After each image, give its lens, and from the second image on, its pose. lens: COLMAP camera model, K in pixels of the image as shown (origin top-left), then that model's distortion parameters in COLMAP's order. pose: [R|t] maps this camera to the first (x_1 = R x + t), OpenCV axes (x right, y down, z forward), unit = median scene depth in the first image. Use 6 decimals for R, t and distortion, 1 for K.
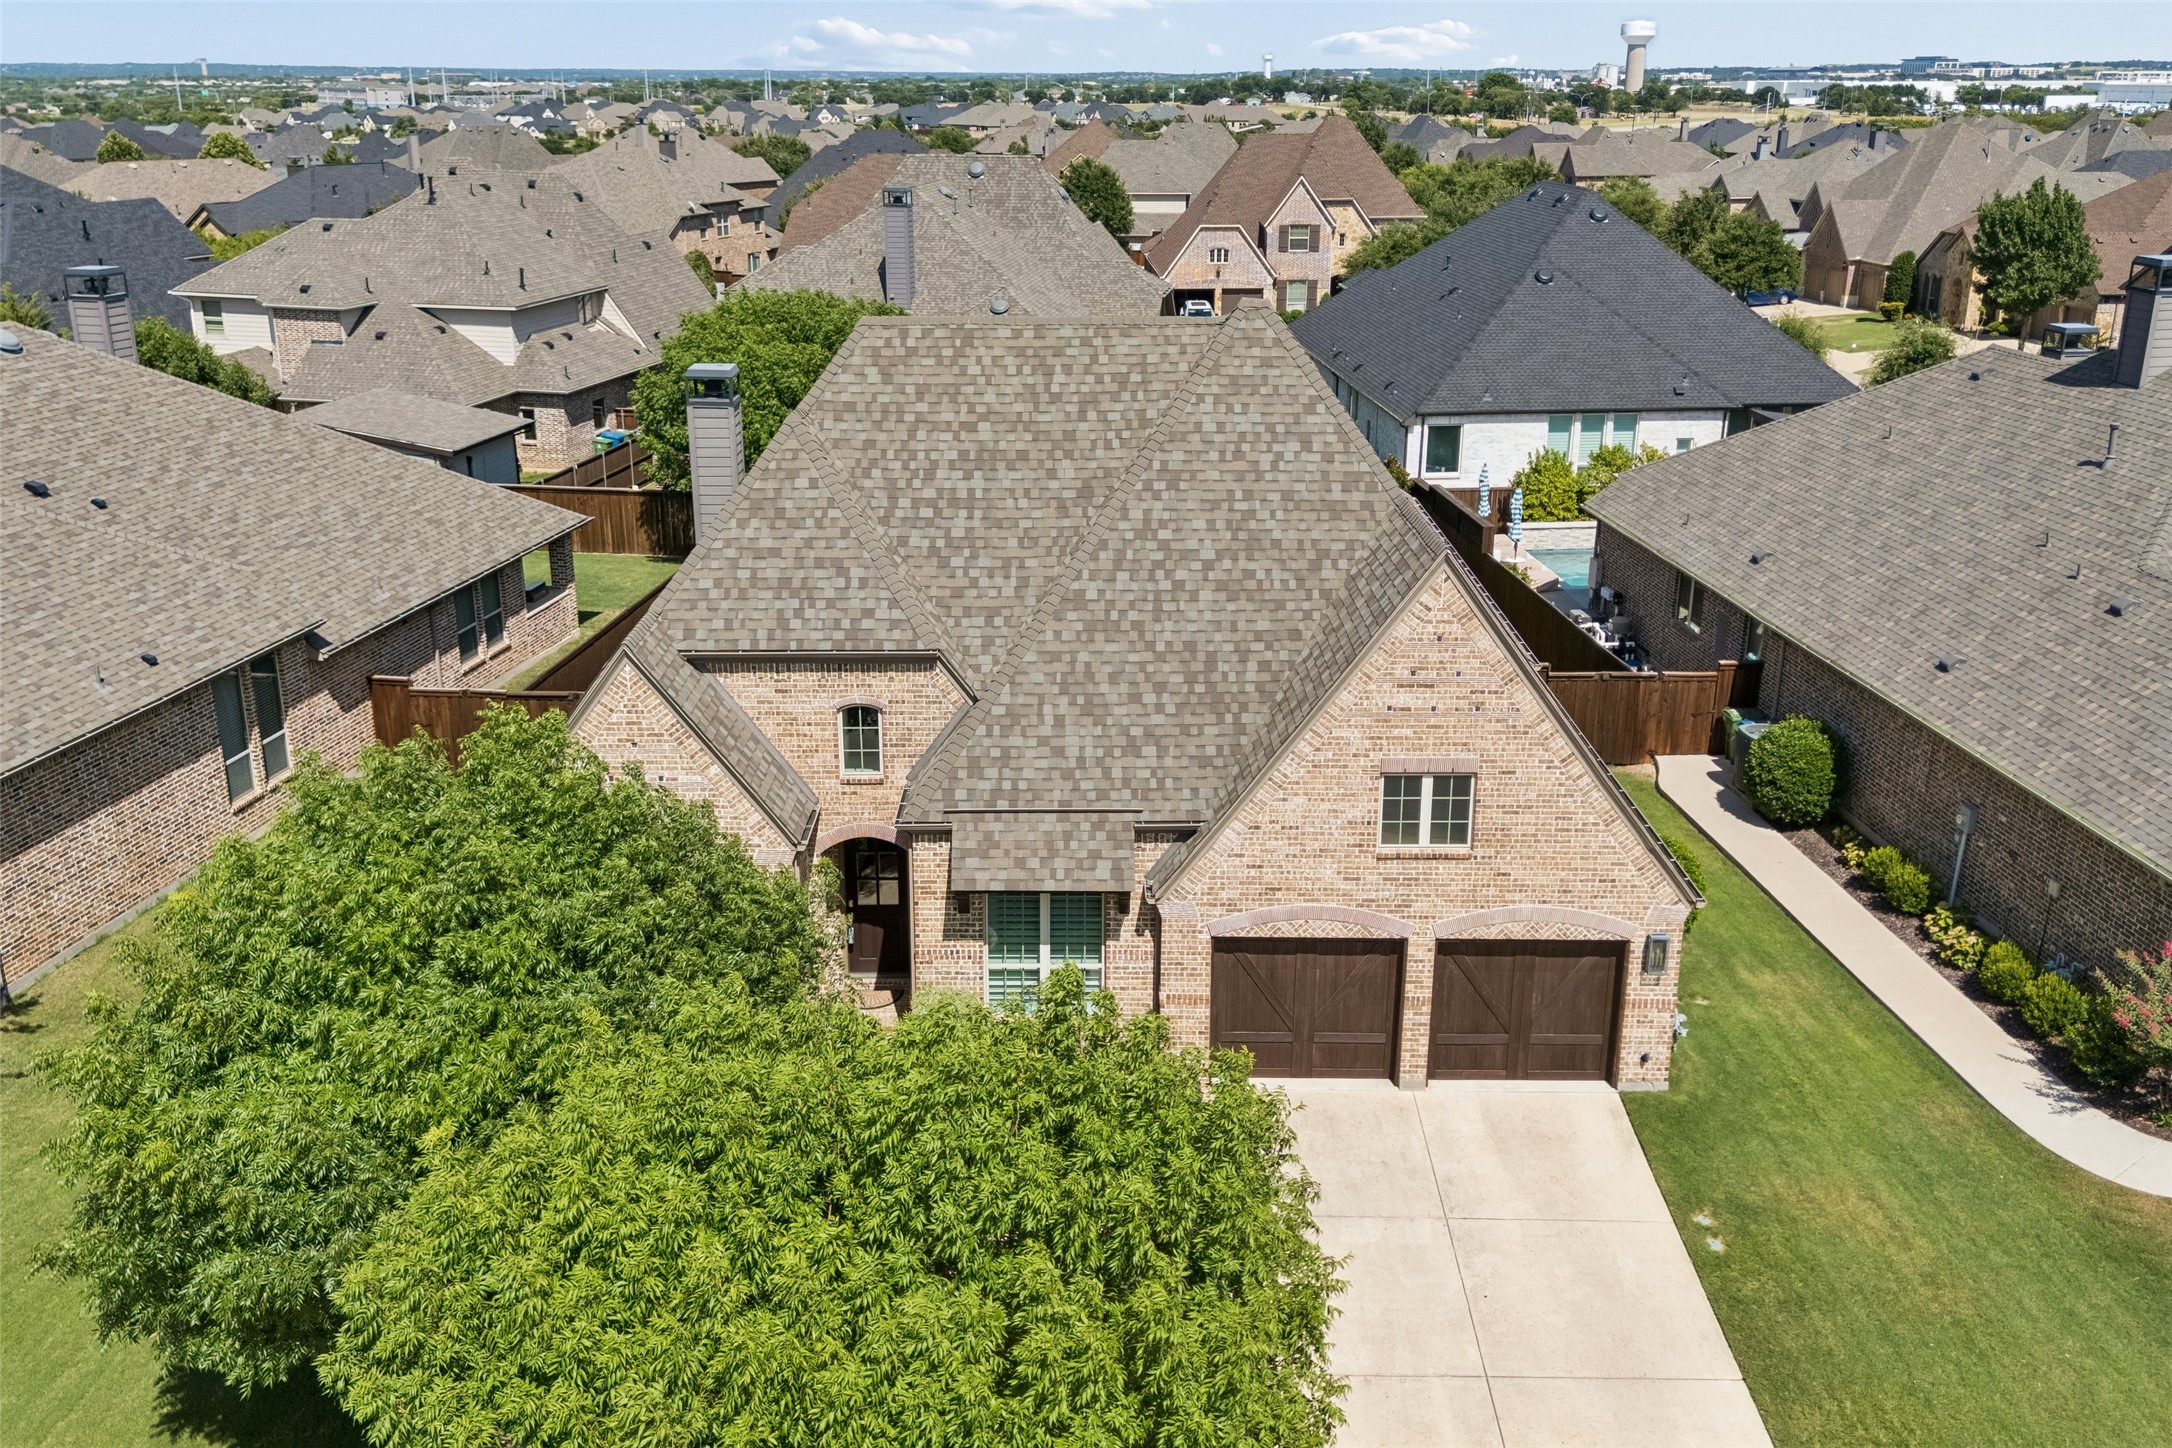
lens RADIAL K [[1888.8, 0, 1078.7], [0, 1888.8, 728.1], [0, 0, 1]] dist [0.067575, -0.057429]
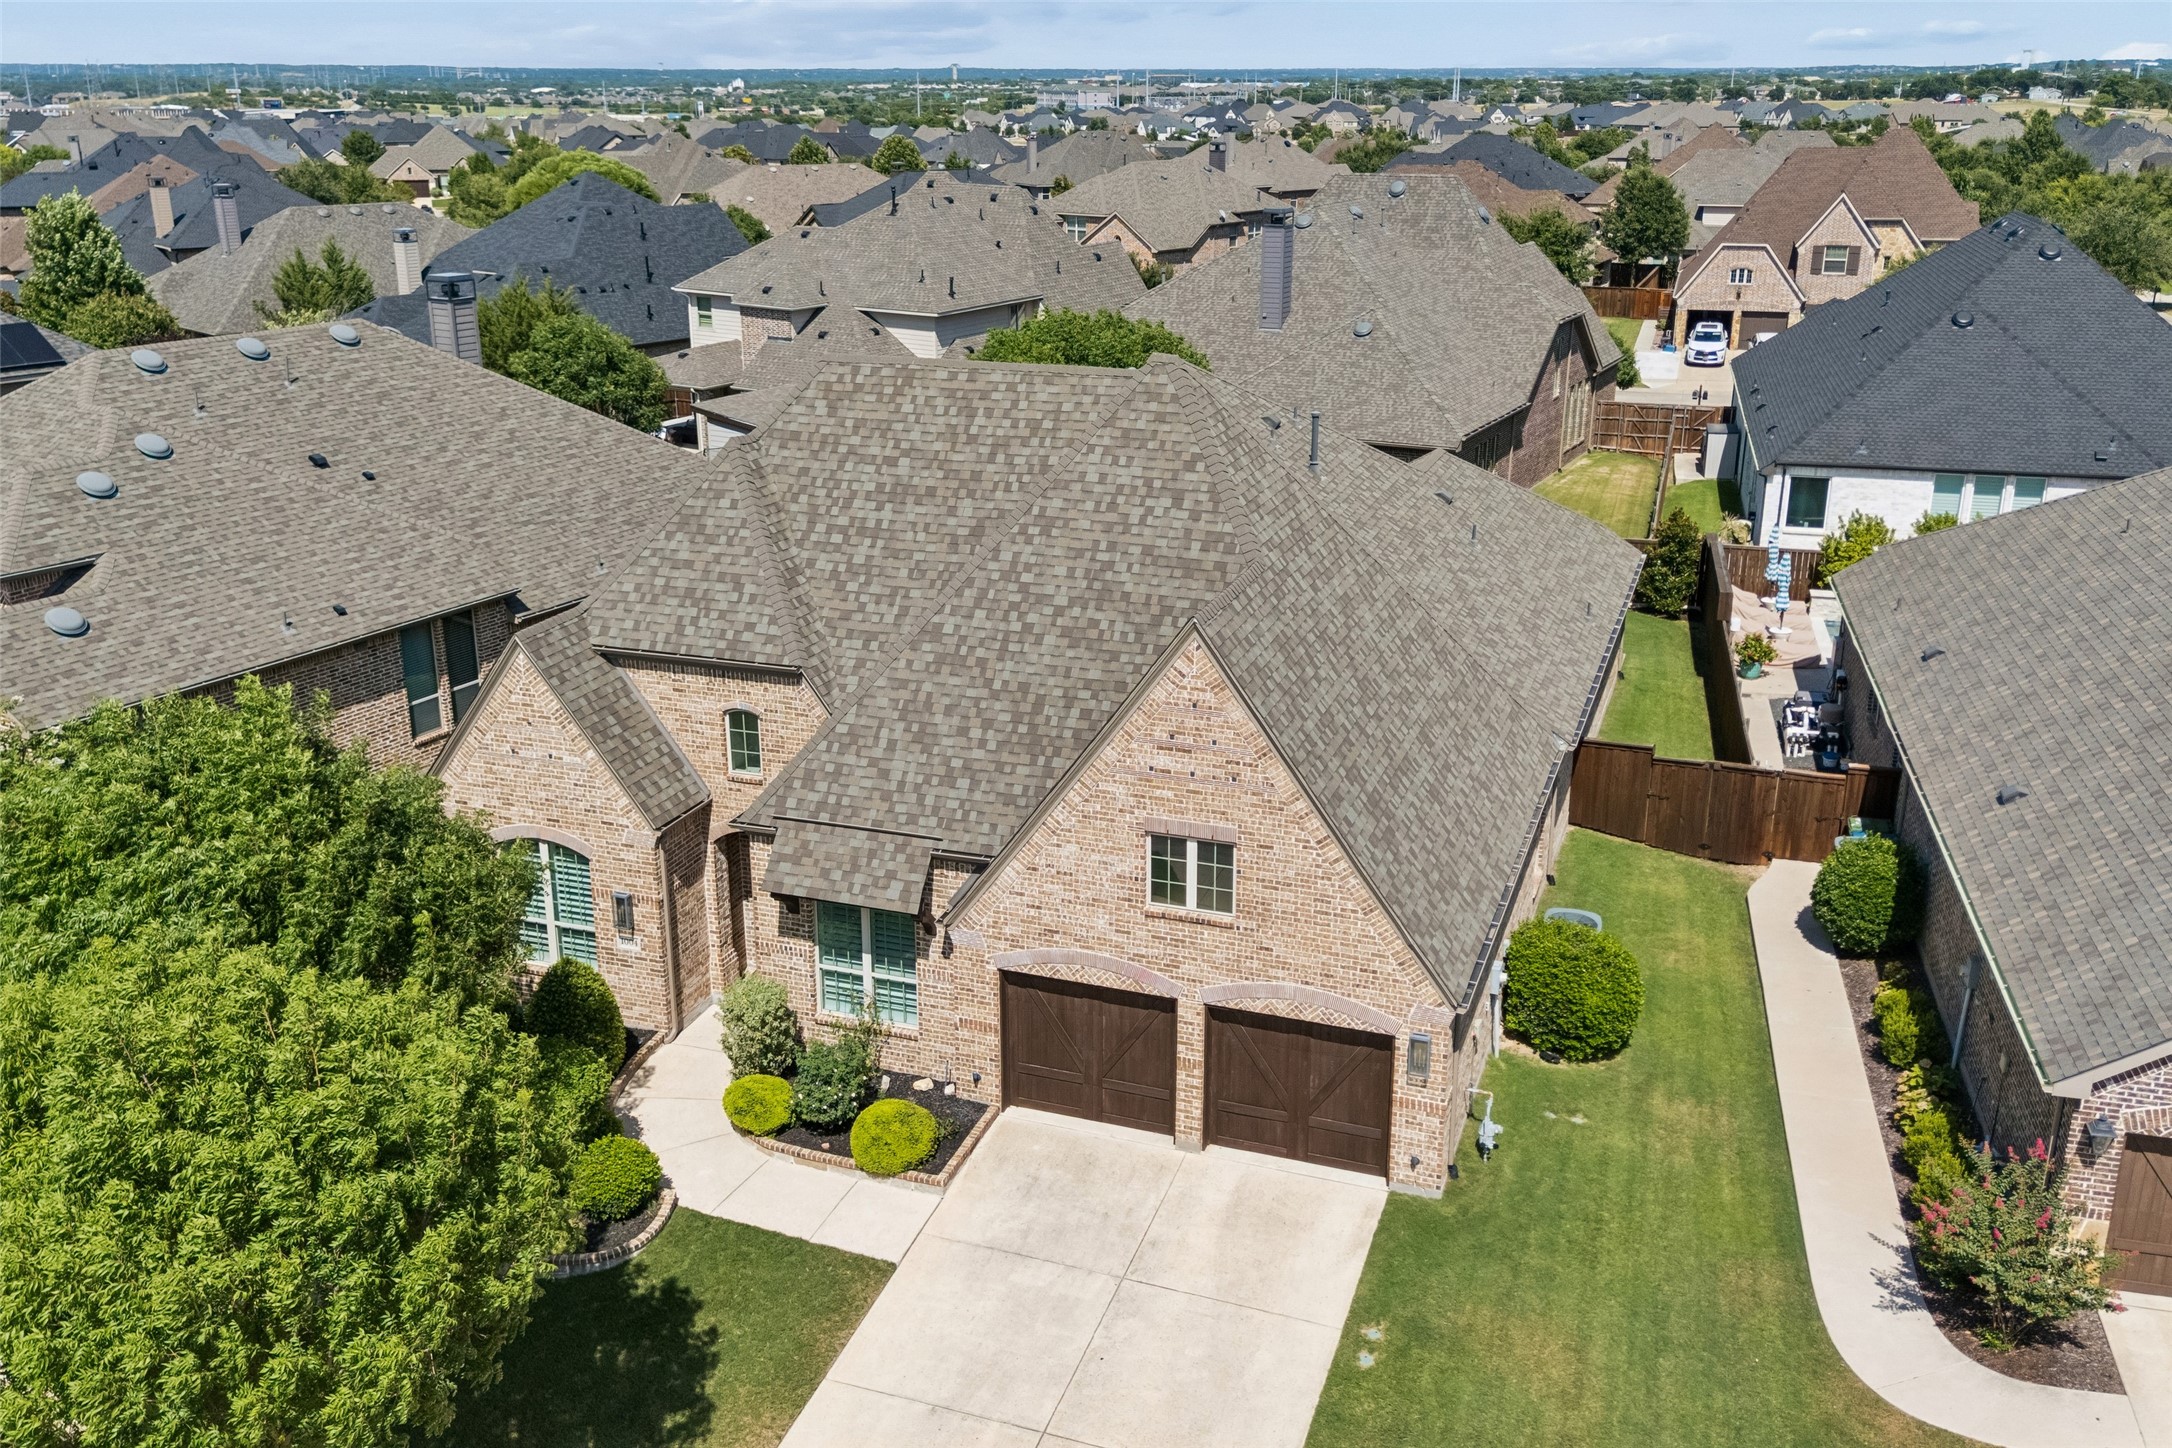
lens RADIAL K [[1888.8, 0, 1071.6], [0, 1888.8, 719.4], [0, 0, 1]] dist [0.067575, -0.057429]
pose [[0.941199, 0.107416, -0.320321, 0.392826], [-0.108572, 0.993986, 0.014305, -0.041077], [0.319931, 0.021314, 0.947201, 0.027282]]
